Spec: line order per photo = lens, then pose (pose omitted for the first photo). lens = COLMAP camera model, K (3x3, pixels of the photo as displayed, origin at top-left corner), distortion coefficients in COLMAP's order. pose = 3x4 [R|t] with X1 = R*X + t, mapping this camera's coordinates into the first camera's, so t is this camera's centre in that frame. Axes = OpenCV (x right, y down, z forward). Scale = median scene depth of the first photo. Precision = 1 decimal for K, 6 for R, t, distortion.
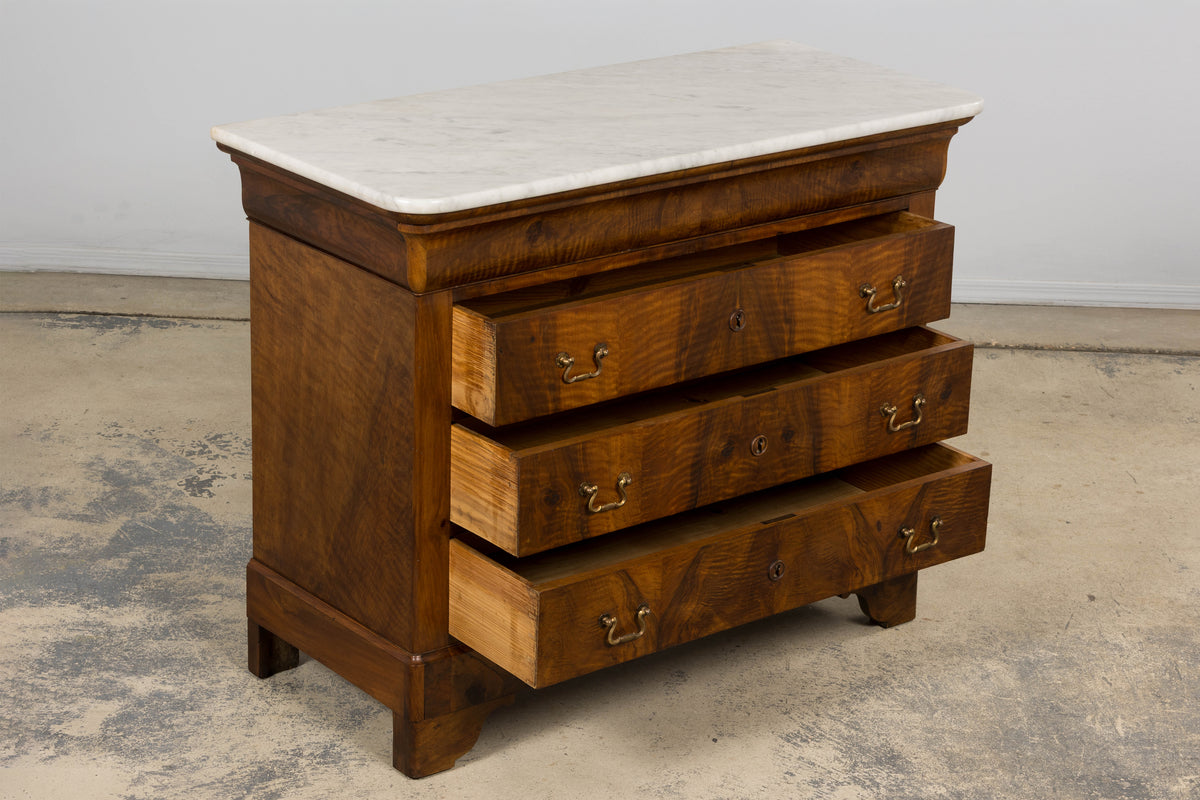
lens RADIAL K [[3350.3, 0, 600.0], [0, 3350.3, 400.0], [0, 0, 1]] dist [-0.015824, 0.477308]
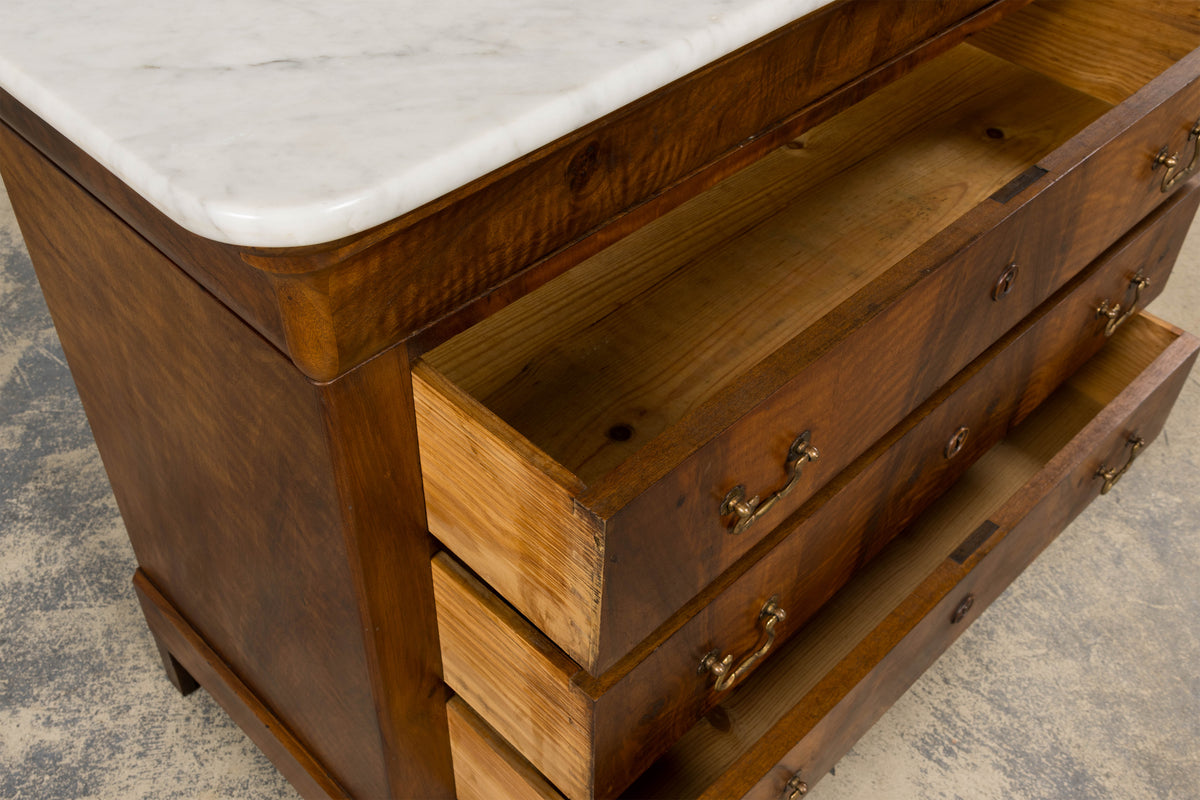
lens RADIAL K [[1247.0, 0, 600.0], [0, 1247.0, 400.0], [0, 0, 1]] dist [-0.014985, -0.012182]
pose [[0.992238, -0.087388, 0.088472, -0.032245], [0.043488, 0.910376, 0.411491, -0.083892], [-0.116502, -0.404449, 0.907110, 0.799211]]
